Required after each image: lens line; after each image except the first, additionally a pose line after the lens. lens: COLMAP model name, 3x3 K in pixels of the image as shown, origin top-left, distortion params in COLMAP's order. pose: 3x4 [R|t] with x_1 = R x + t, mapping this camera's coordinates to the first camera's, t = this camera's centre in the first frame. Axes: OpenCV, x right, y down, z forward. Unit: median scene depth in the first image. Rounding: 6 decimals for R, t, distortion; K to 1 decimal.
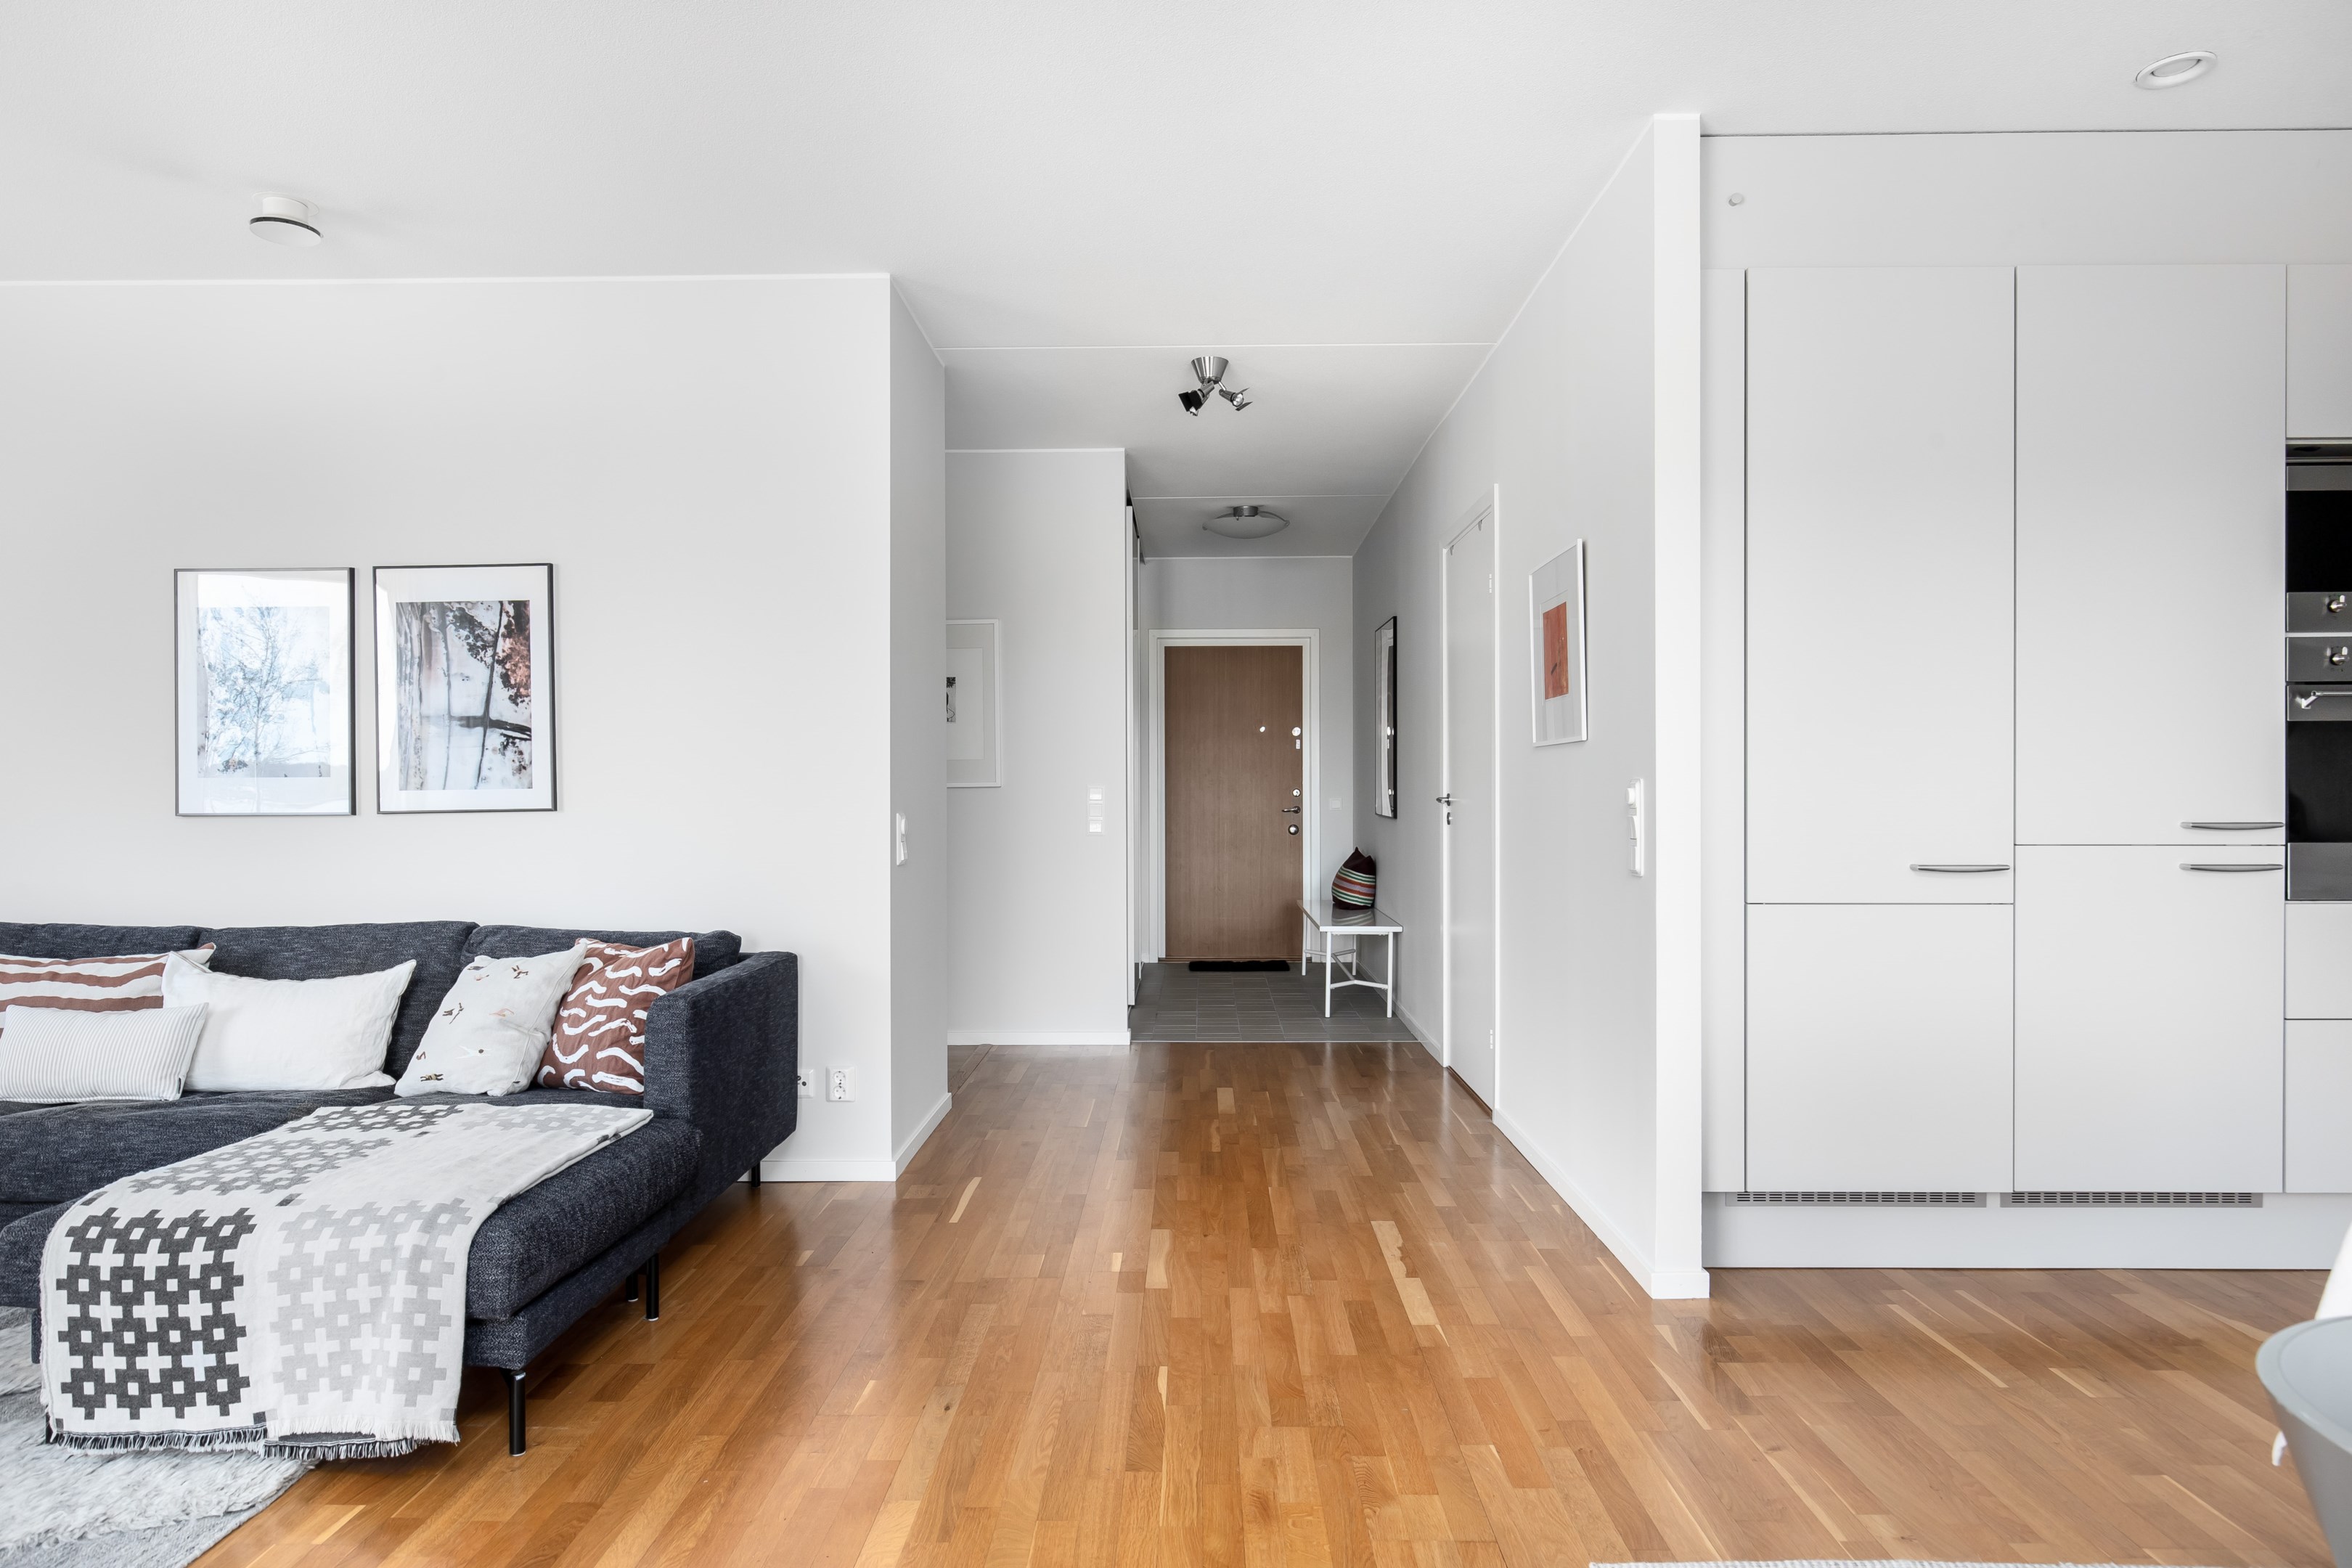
lens RADIAL K [[1354.7, 0, 1176.0], [0, 1354.7, 784.0], [0, 0, 1]] dist [0.001235, 0.002467]
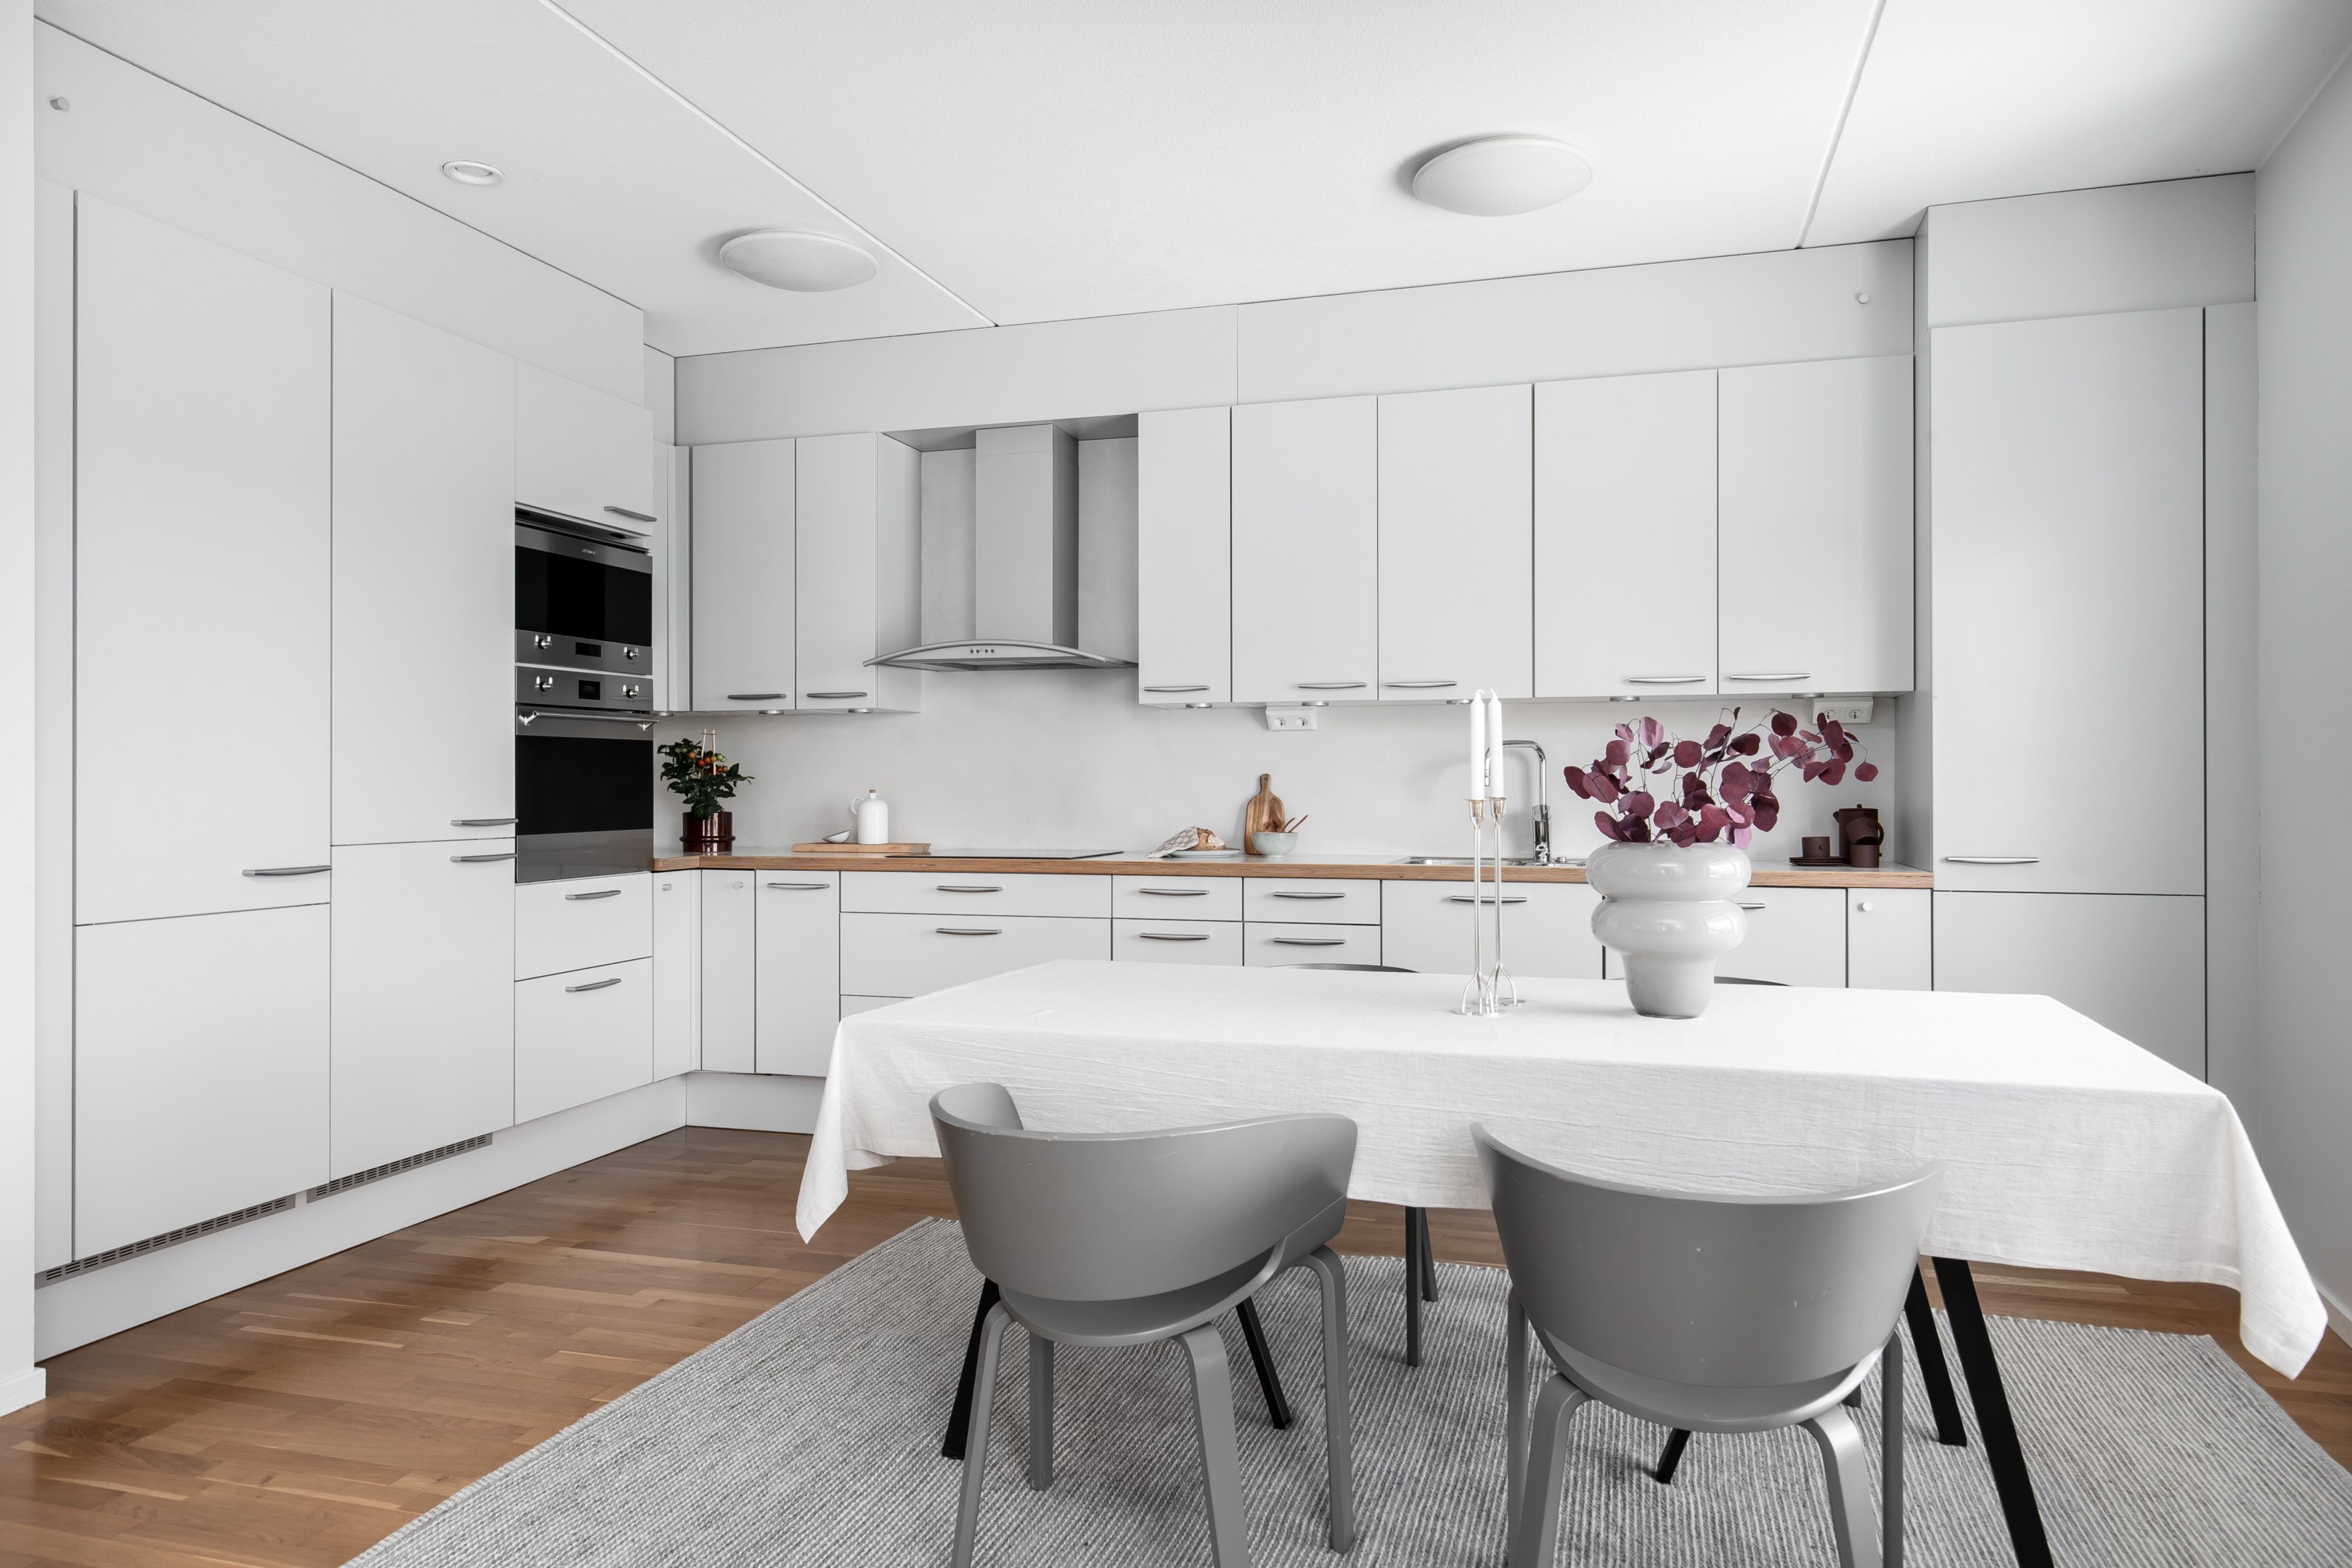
lens RADIAL K [[1492.8, 0, 1177.8], [0, 1492.8, 779.2], [0, 0, 1]] dist [0.000656, -0.002418]
pose [[0.268500, 0.007028, 0.963254, -0.324679], [0.001786, 0.999968, -0.007793, 0.004560], [-0.963278, 0.003812, 0.268478, 0.077908]]
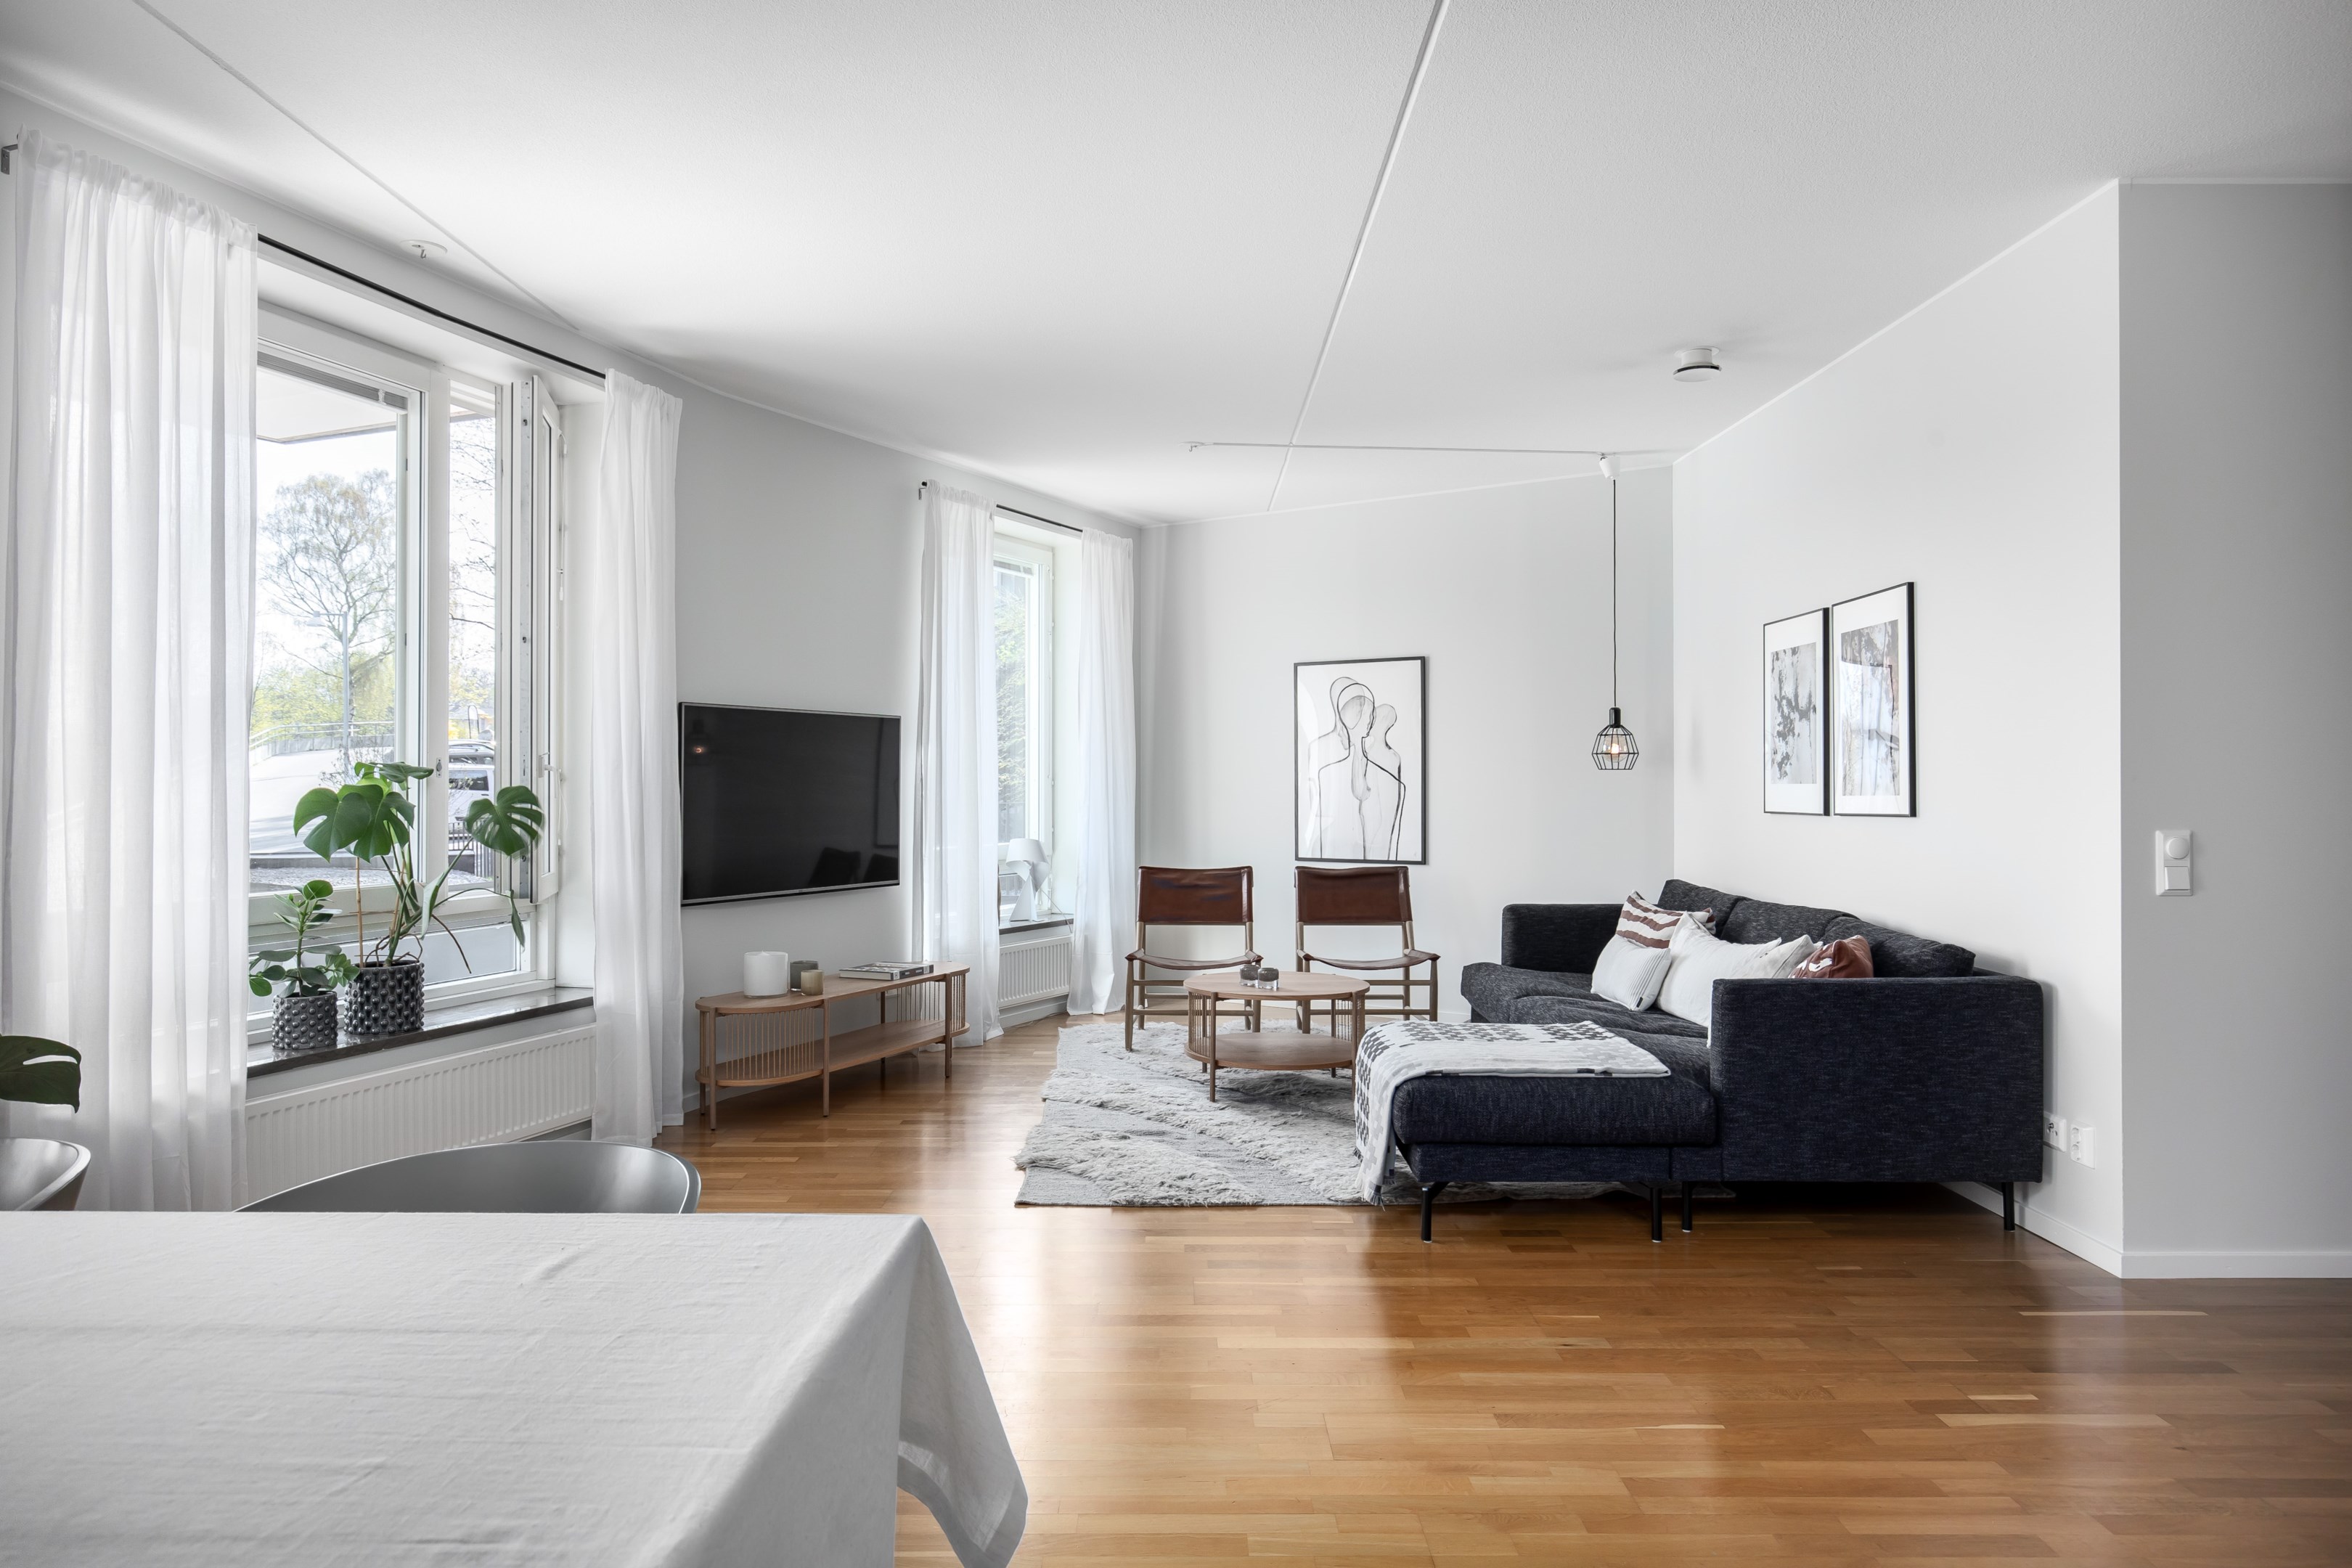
lens RADIAL K [[1461.4, 0, 1172.3], [0, 1461.4, 775.2], [0, 0, 1]] dist [-0.002437, -0.001392]
pose [[0.017400, -0.003259, -0.999843, 0.912091], [-0.000423, 0.999995, -0.003267, -0.011701], [0.999849, 0.000480, 0.017399, 0.560122]]
